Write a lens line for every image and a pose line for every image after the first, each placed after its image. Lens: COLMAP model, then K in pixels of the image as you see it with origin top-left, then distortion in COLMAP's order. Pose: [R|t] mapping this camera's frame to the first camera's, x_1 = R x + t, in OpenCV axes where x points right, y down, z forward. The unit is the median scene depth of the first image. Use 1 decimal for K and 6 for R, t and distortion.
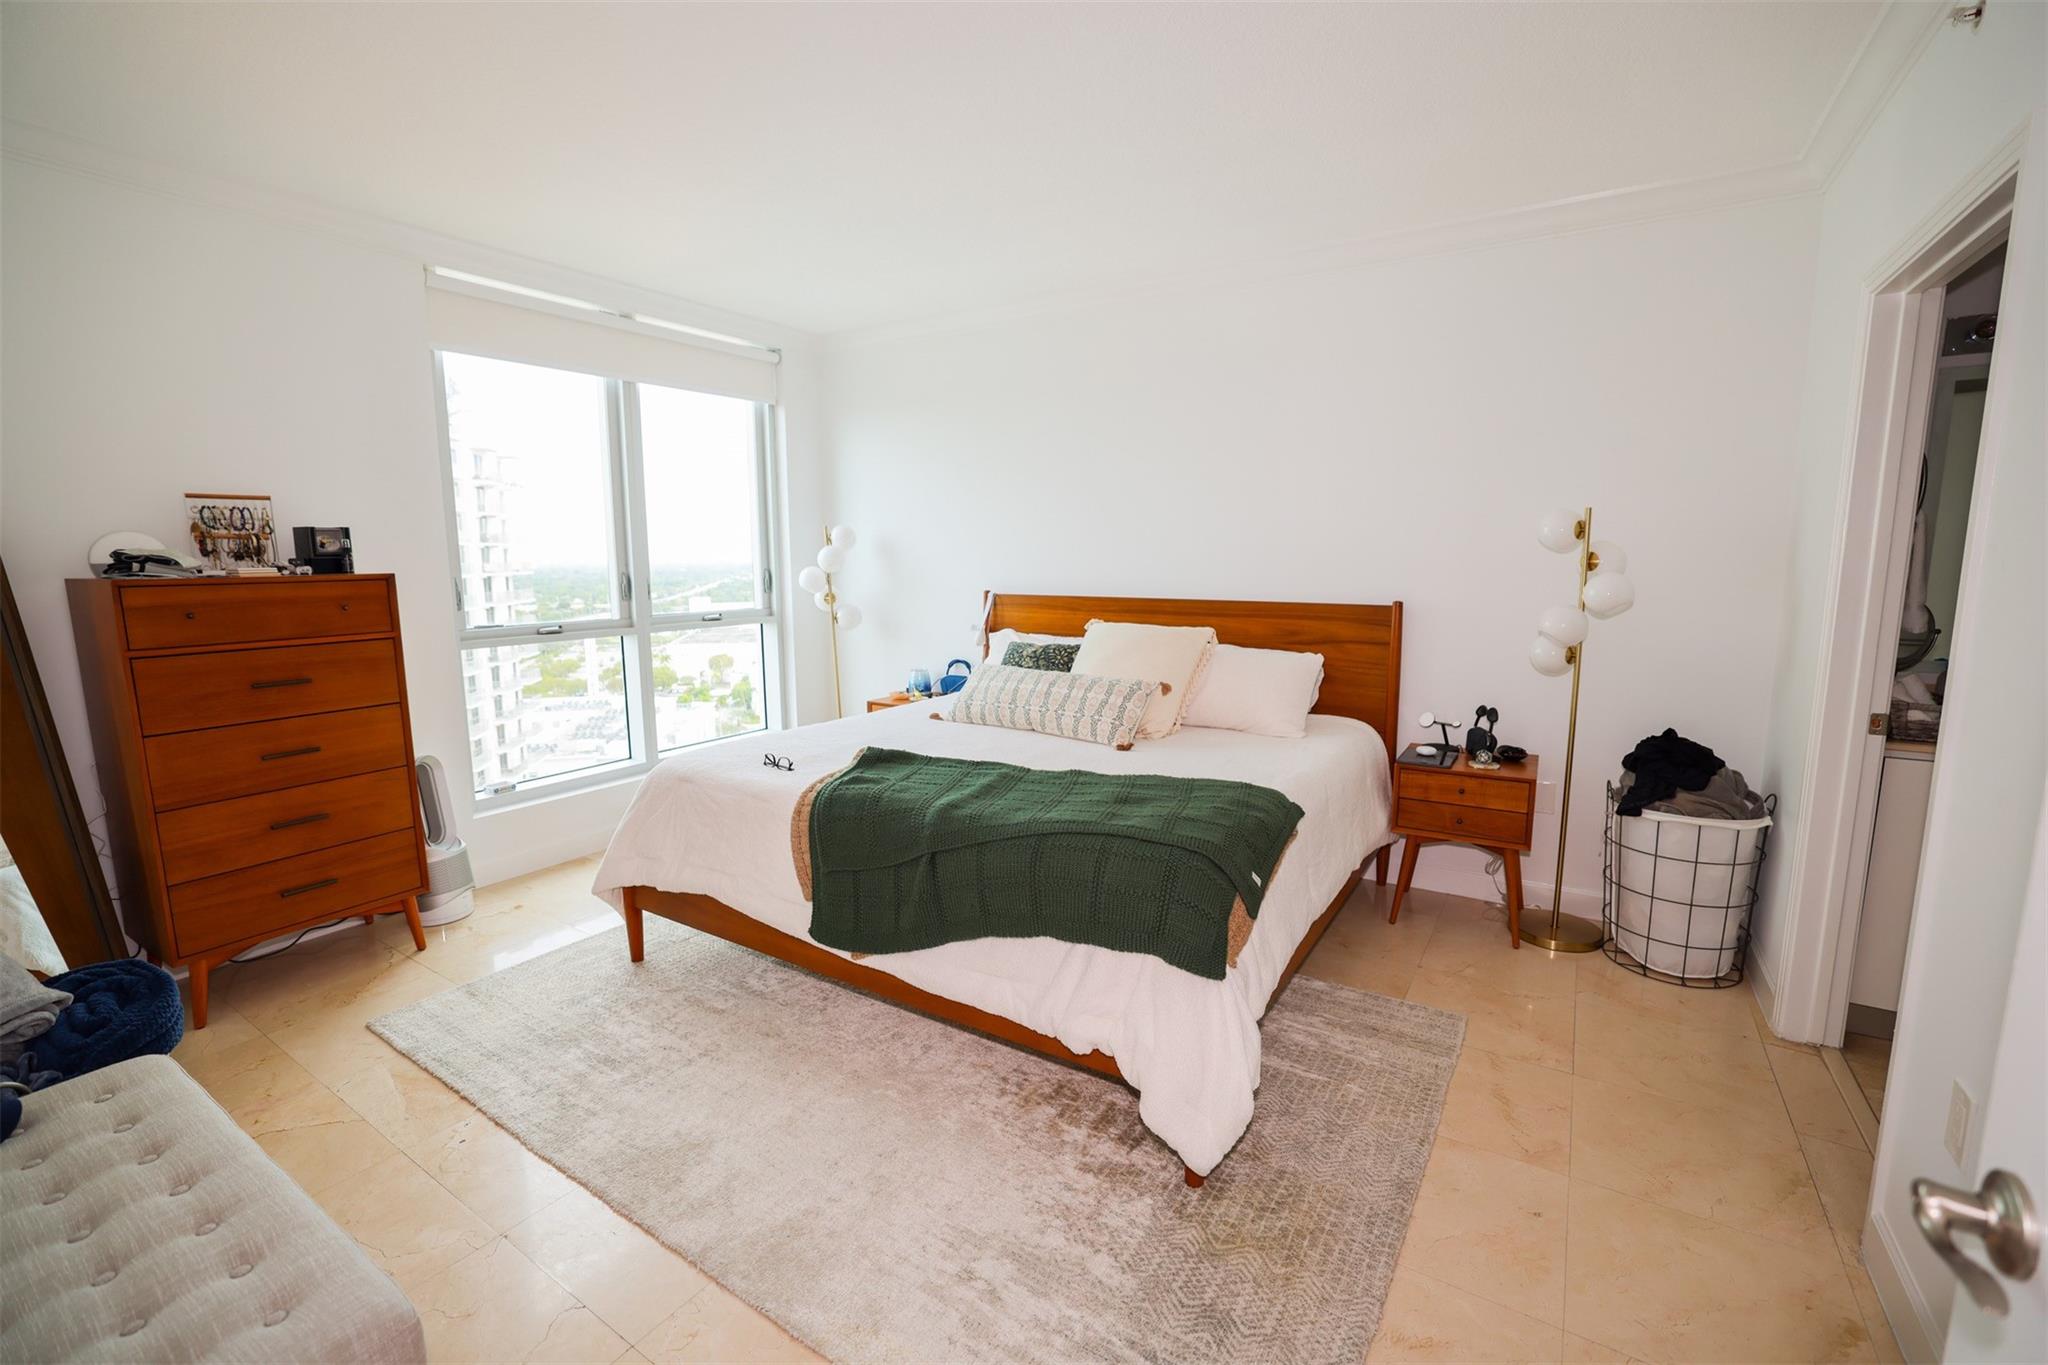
lens RADIAL K [[874.5, 0, 1027.1], [0, 874.5, 681.4], [0, 0, 1]] dist [-0.045610, 0.016492]
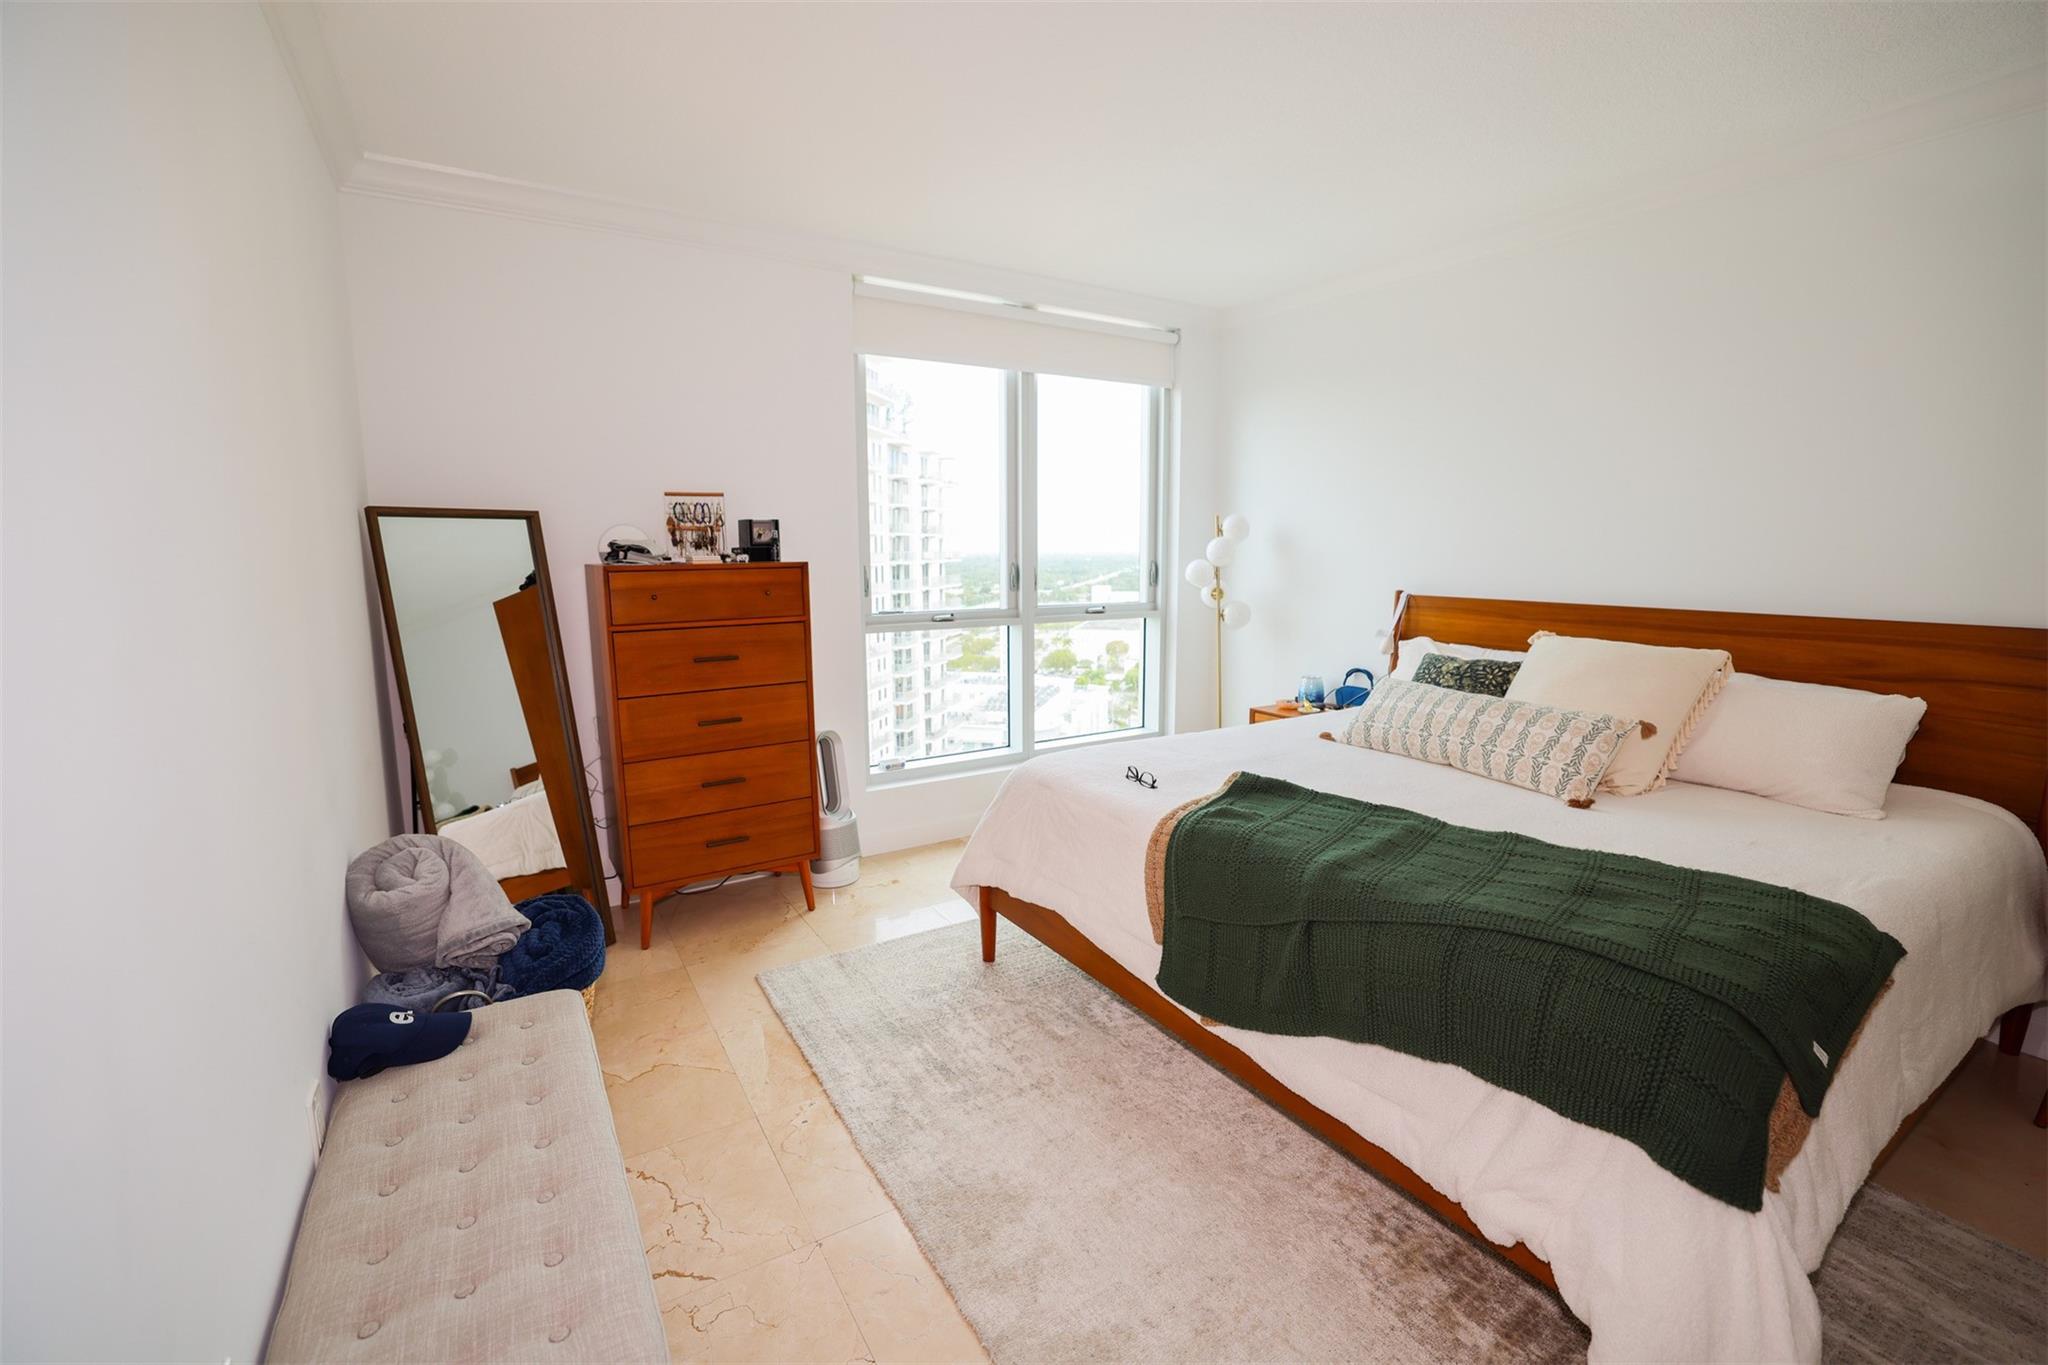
lens RADIAL K [[874.5, 0, 1027.1], [0, 874.5, 681.4], [0, 0, 1]] dist [-0.045610, 0.016492]
pose [[0.902957, 0.067281, -0.424430, -0.011437], [-0.063271, 0.997718, 0.023554, -0.015614], [0.425047, 0.005586, 0.905154, 0.101525]]
